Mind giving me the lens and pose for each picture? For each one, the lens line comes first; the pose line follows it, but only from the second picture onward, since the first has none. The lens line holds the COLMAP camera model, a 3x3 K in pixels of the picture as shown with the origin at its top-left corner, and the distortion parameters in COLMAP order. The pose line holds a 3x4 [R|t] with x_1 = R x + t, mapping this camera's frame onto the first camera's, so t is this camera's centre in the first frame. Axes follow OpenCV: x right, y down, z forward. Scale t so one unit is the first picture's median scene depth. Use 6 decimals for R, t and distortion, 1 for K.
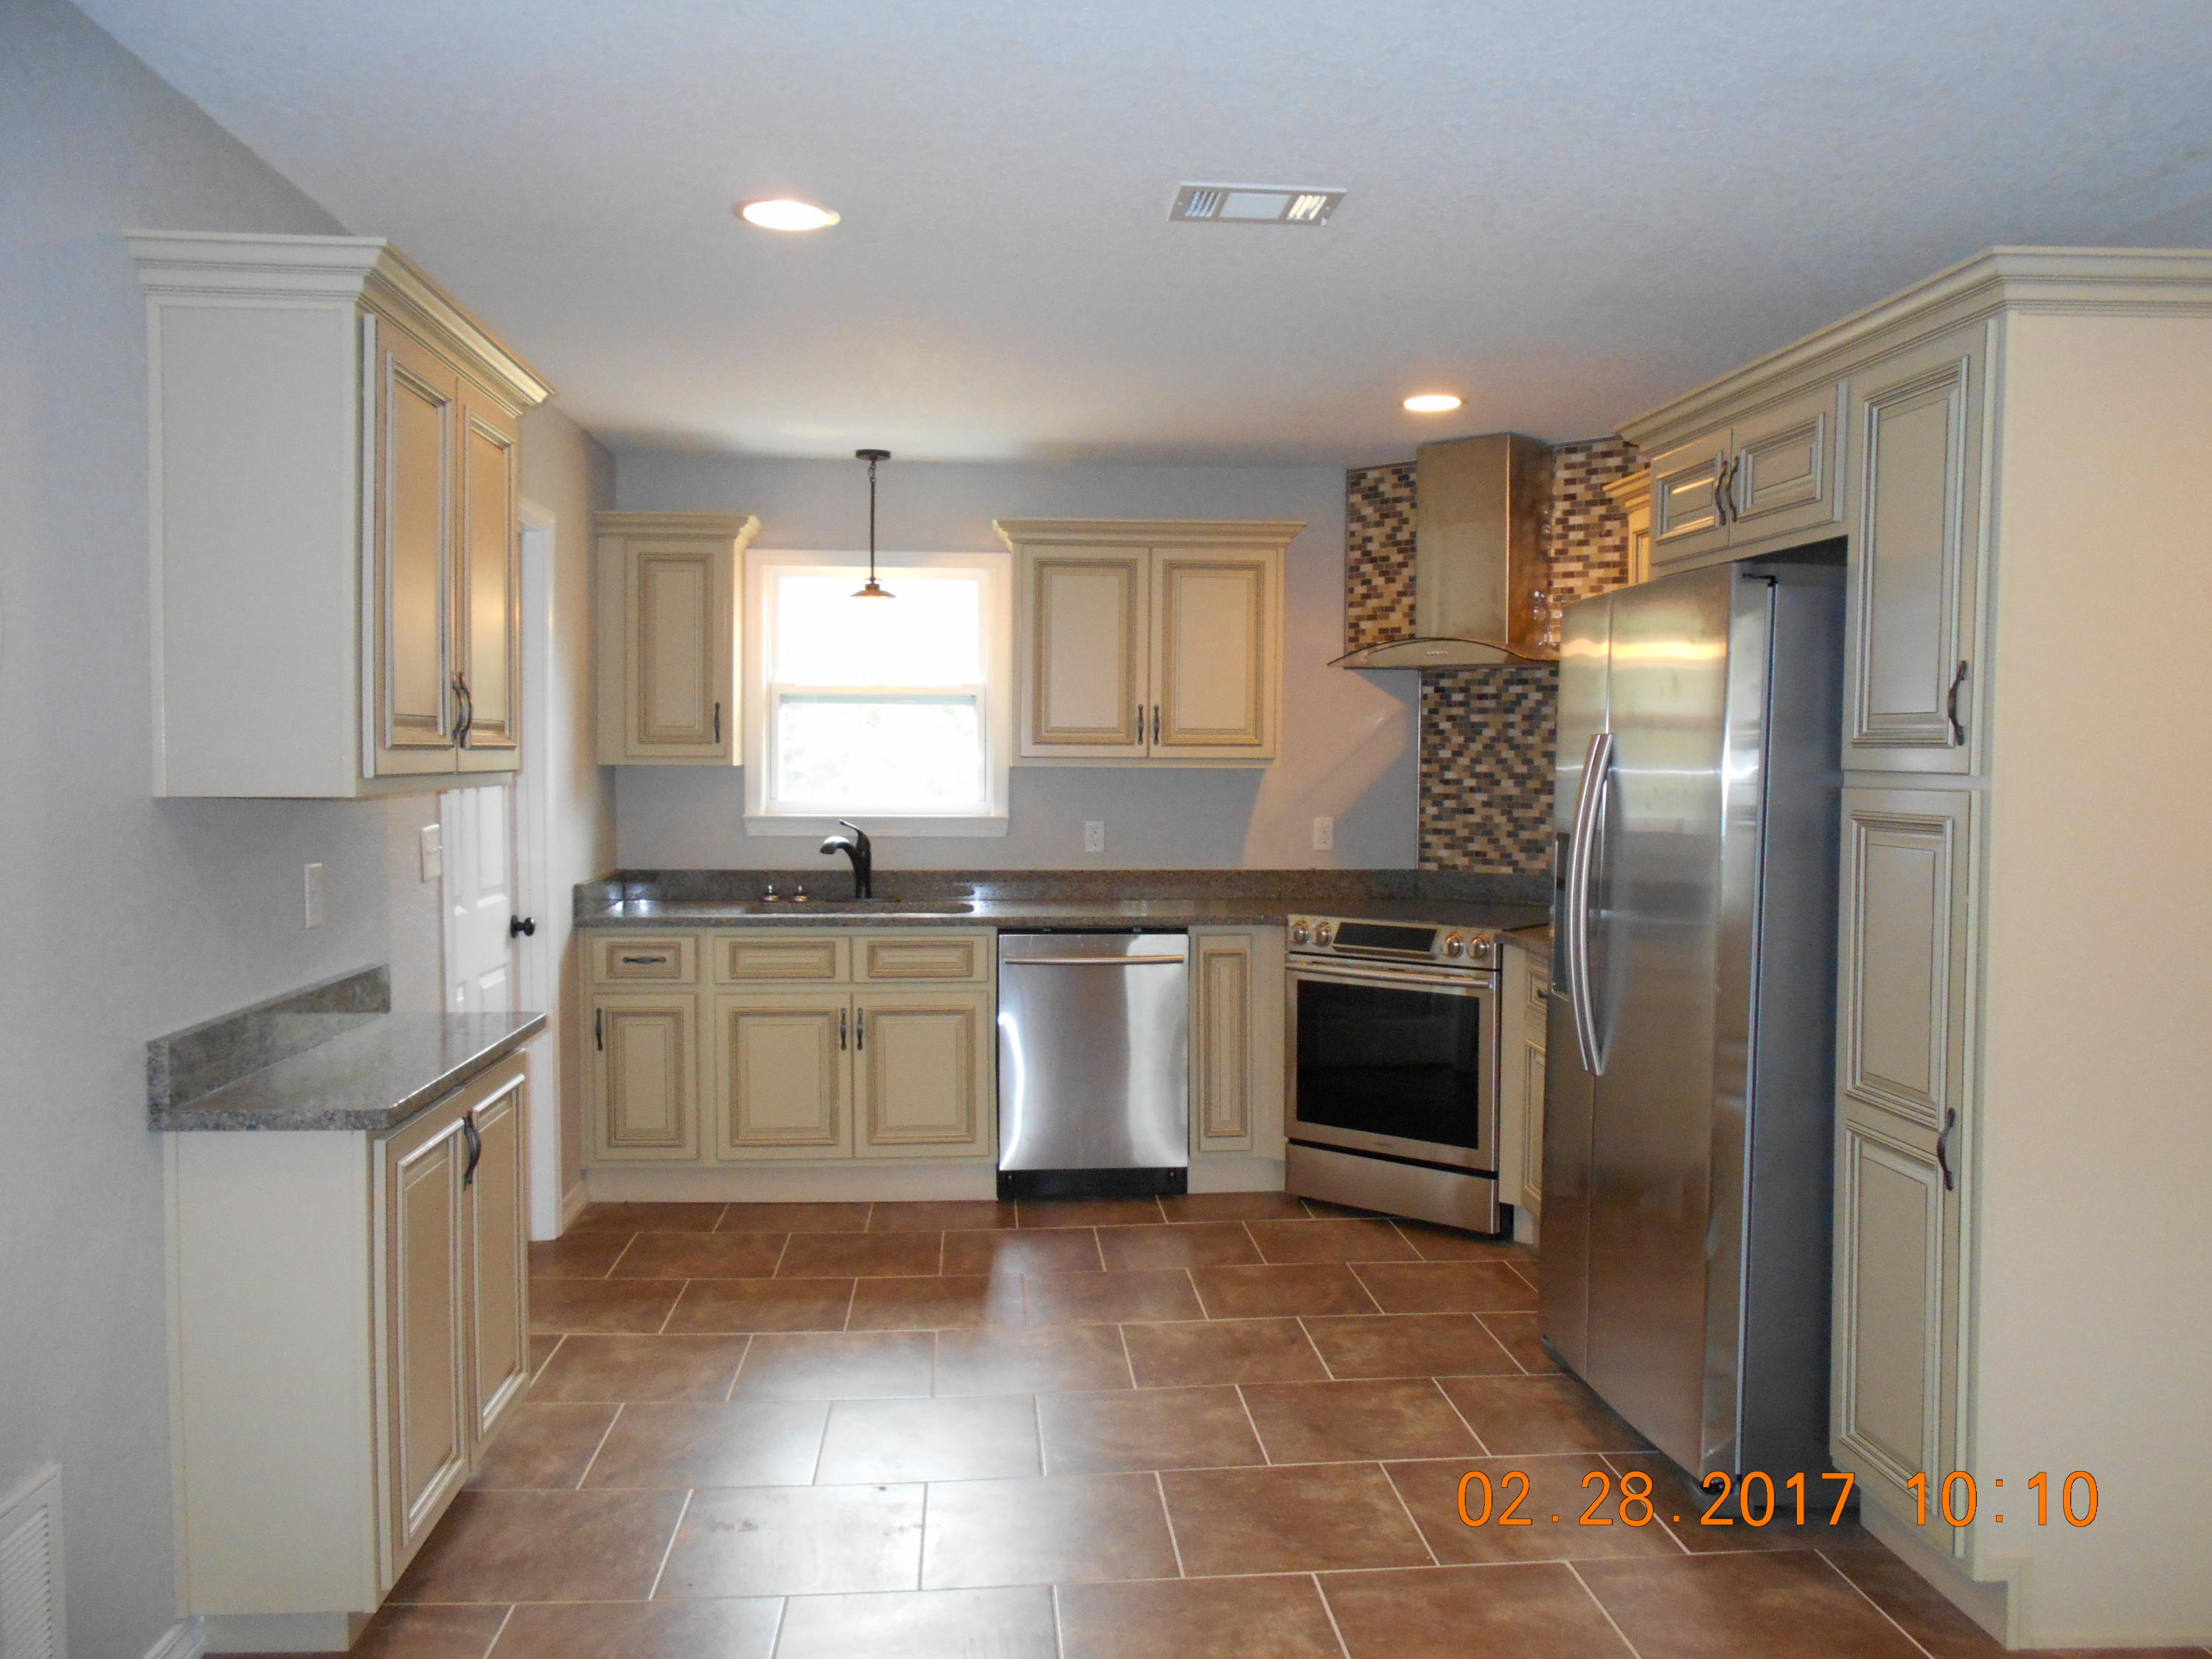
lens RADIAL K [[1752.5, 0, 1120.2], [0, 1752.5, 836.6], [0, 0, 1]] dist [-0.041763, 0.054049]
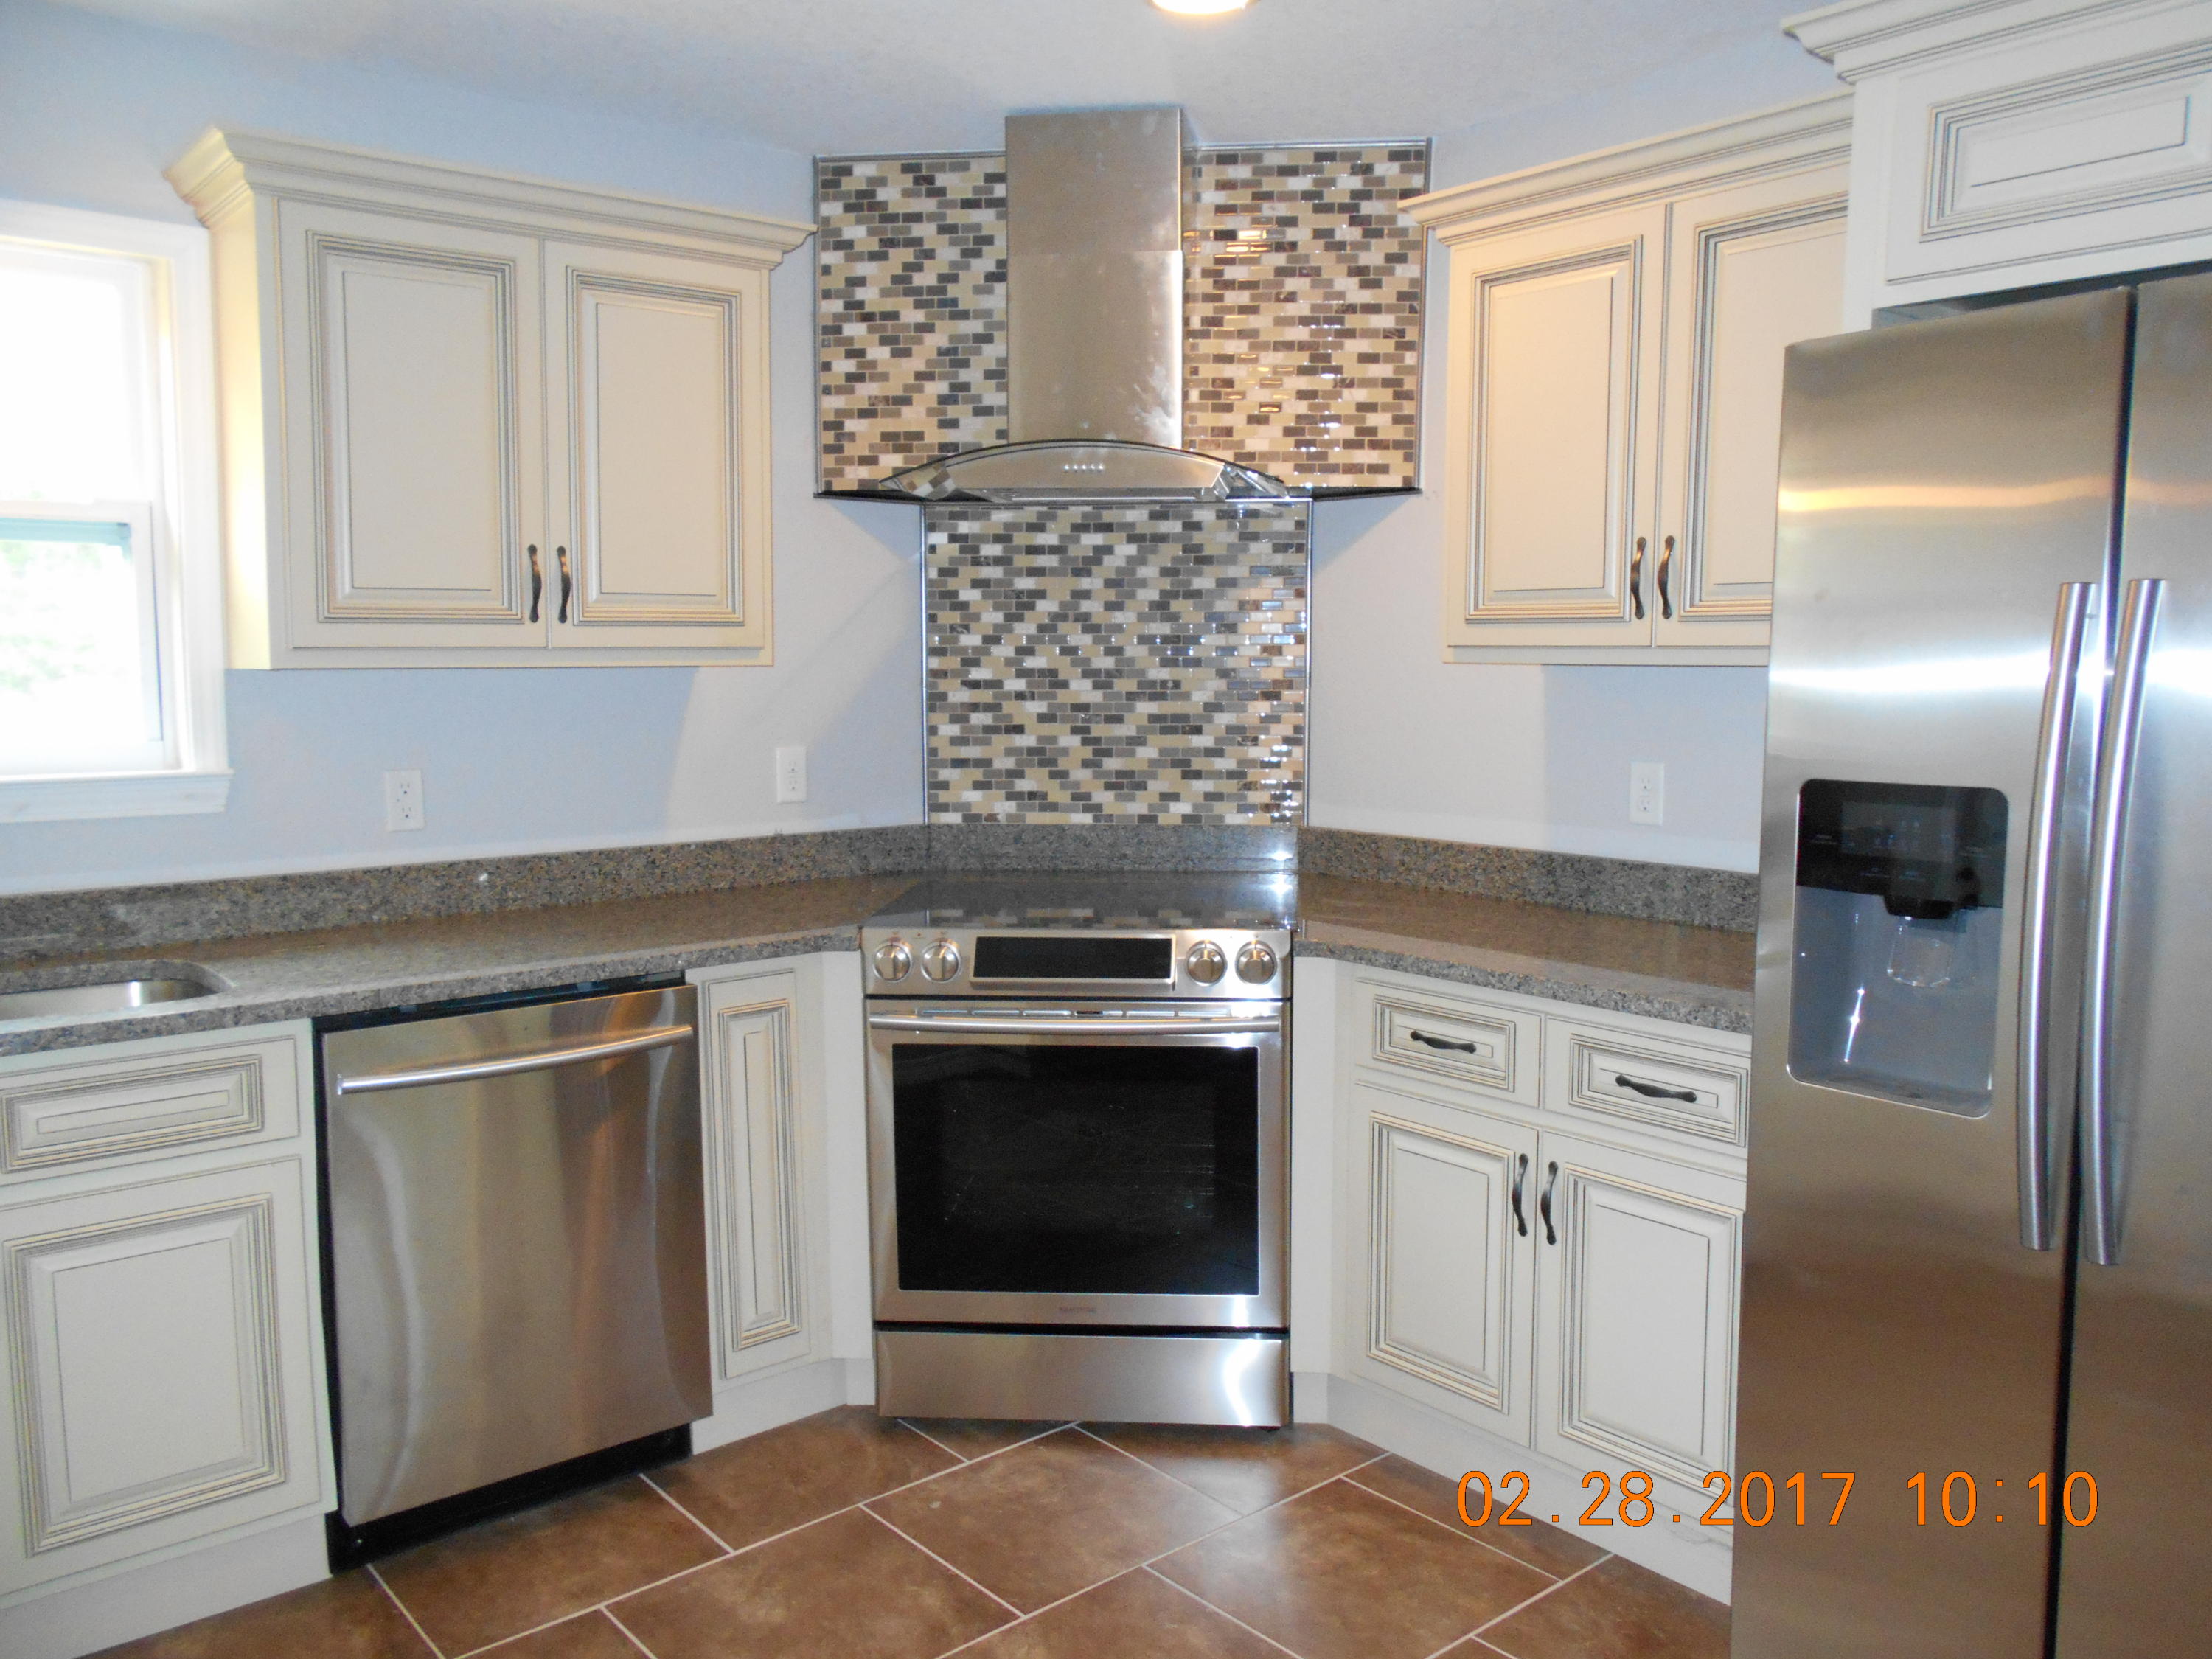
lens RADIAL K [[1757.5, 0, 1114.4], [0, 1757.5, 822.3], [0, 0, 1]] dist [-0.012083, 0.000448]
pose [[0.809631, -0.063707, 0.583471, -0.152199], [0.032024, 0.997406, 0.064465, -0.021328], [-0.586065, -0.033508, 0.809571, 0.463693]]
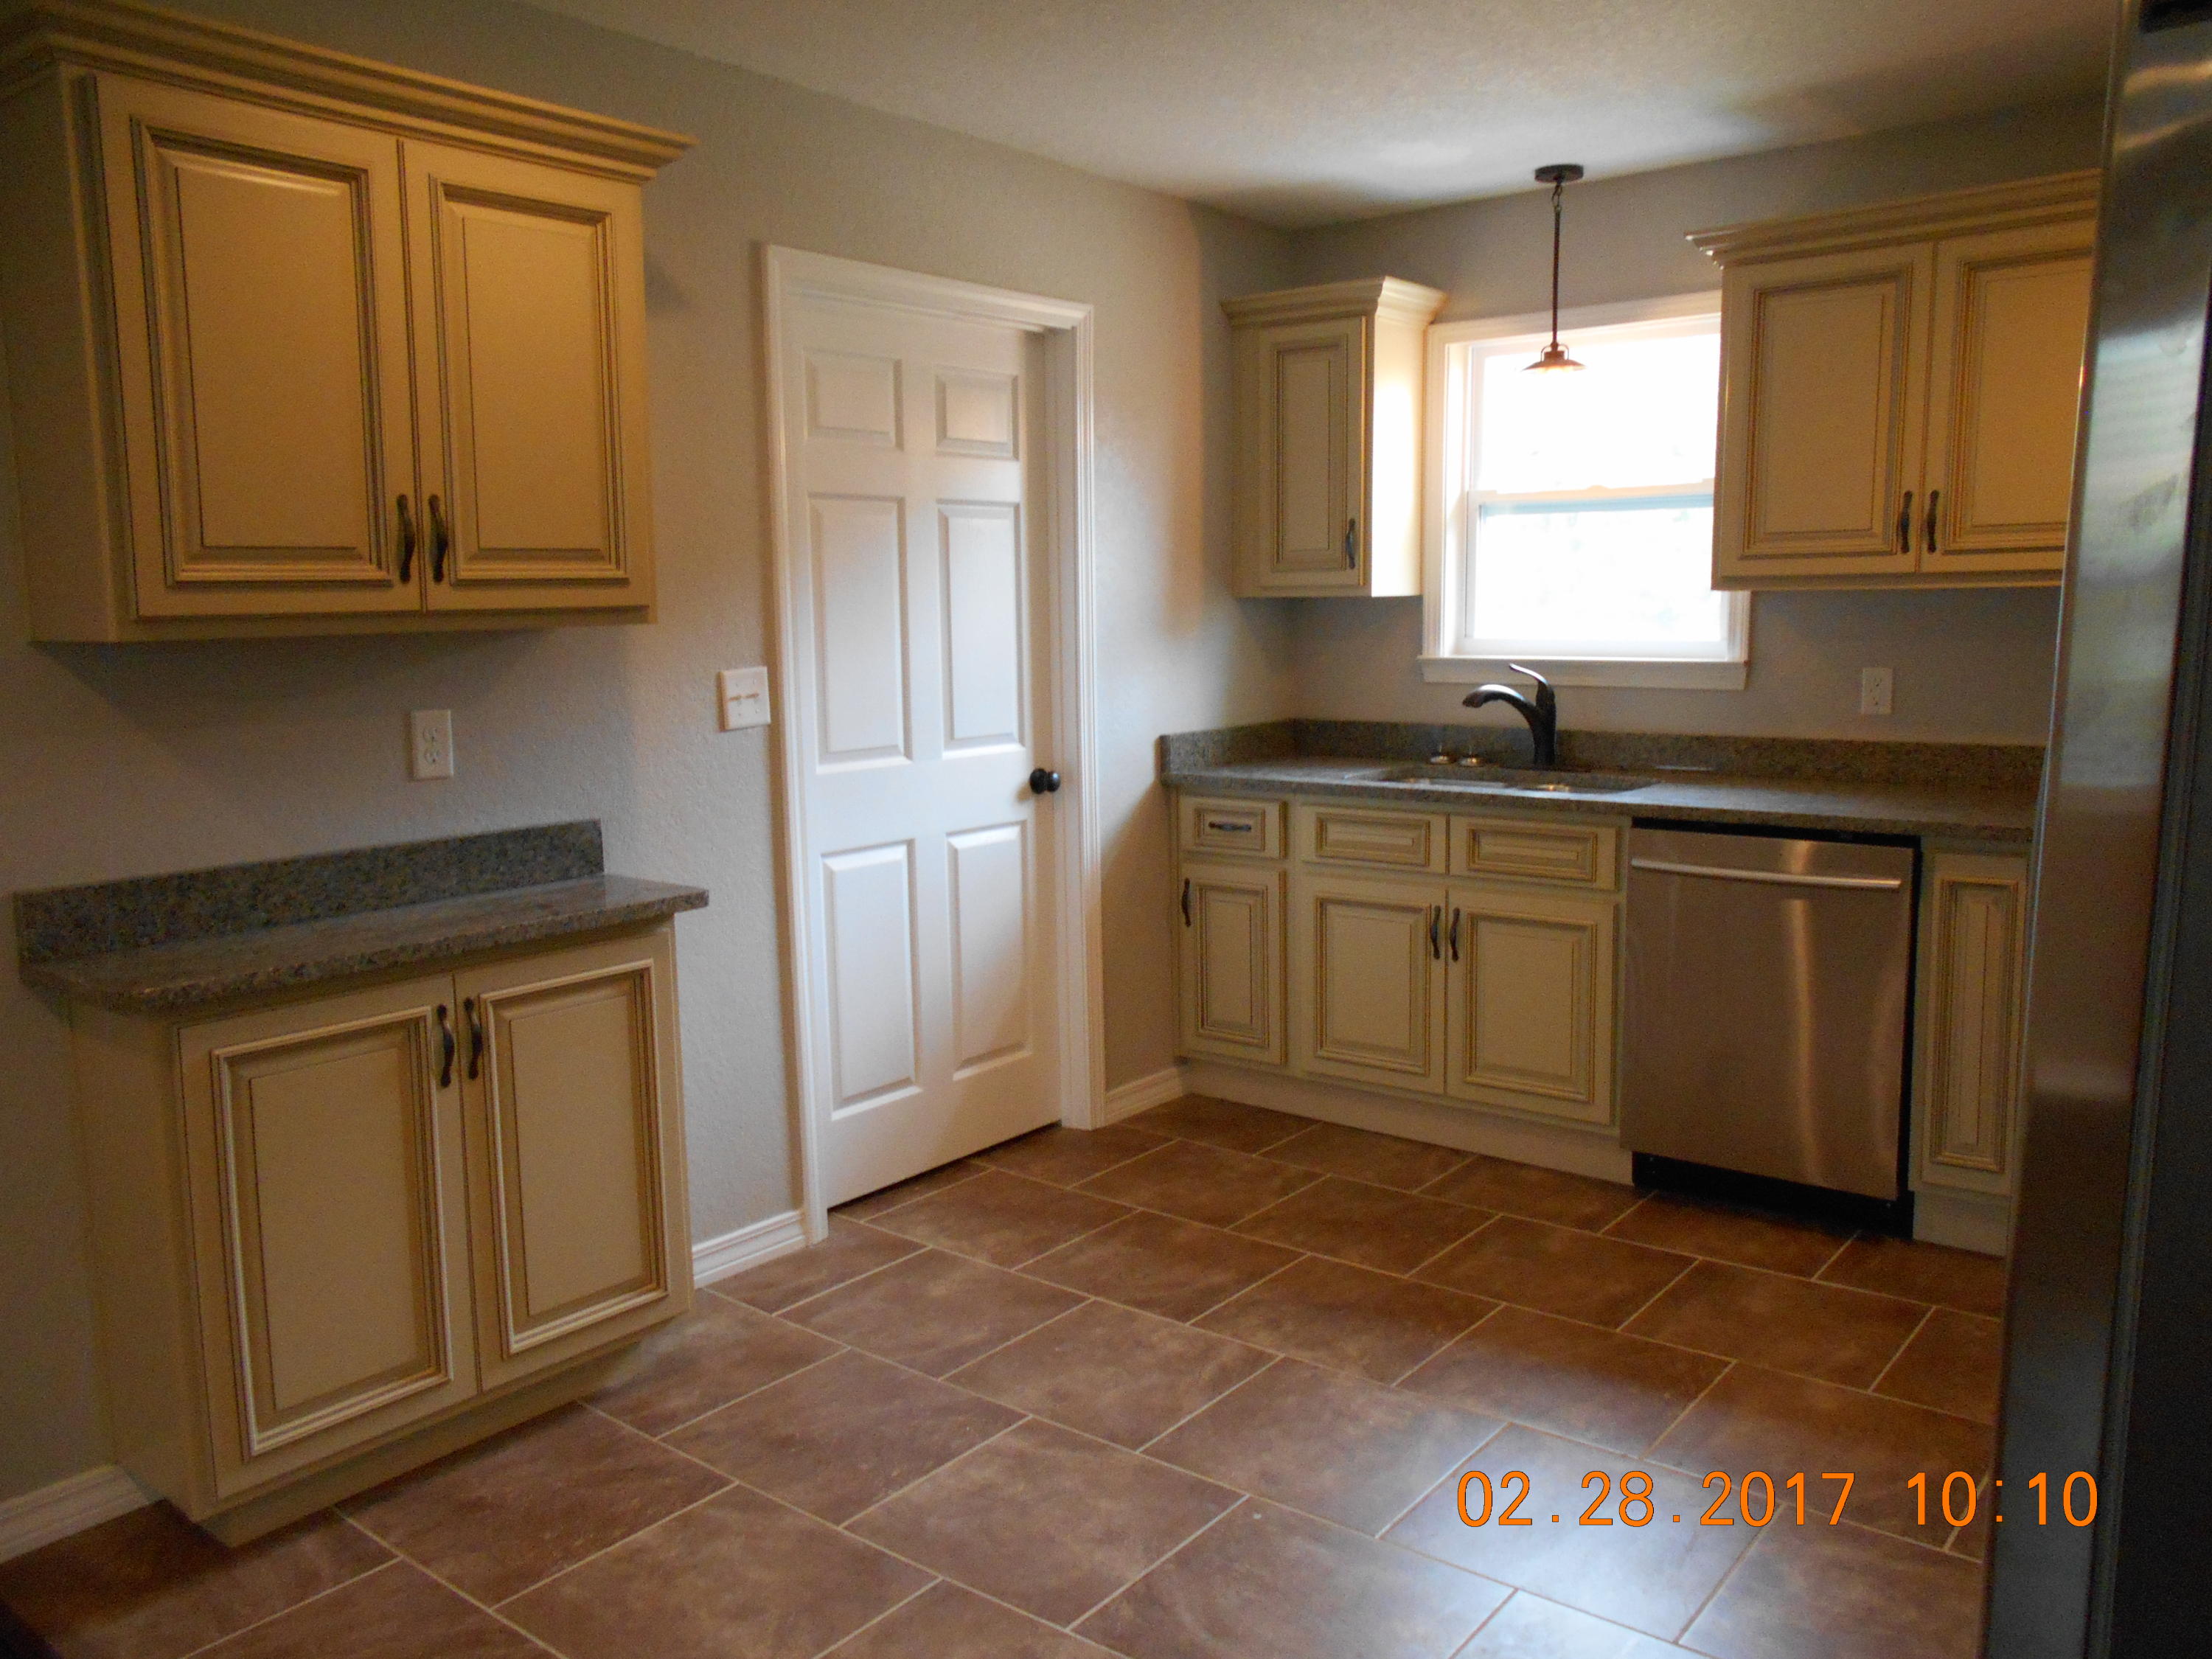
lens RADIAL K [[1743.8, 0, 1033.7], [0, 1743.8, 820.0], [0, 0, 1]] dist [-0.001650, 0.001821]
pose [[0.716765, 0.072470, -0.693539, 0.232117], [-0.008248, 0.995396, 0.095487, -0.012802], [0.697266, -0.062722, 0.714063, 0.291784]]
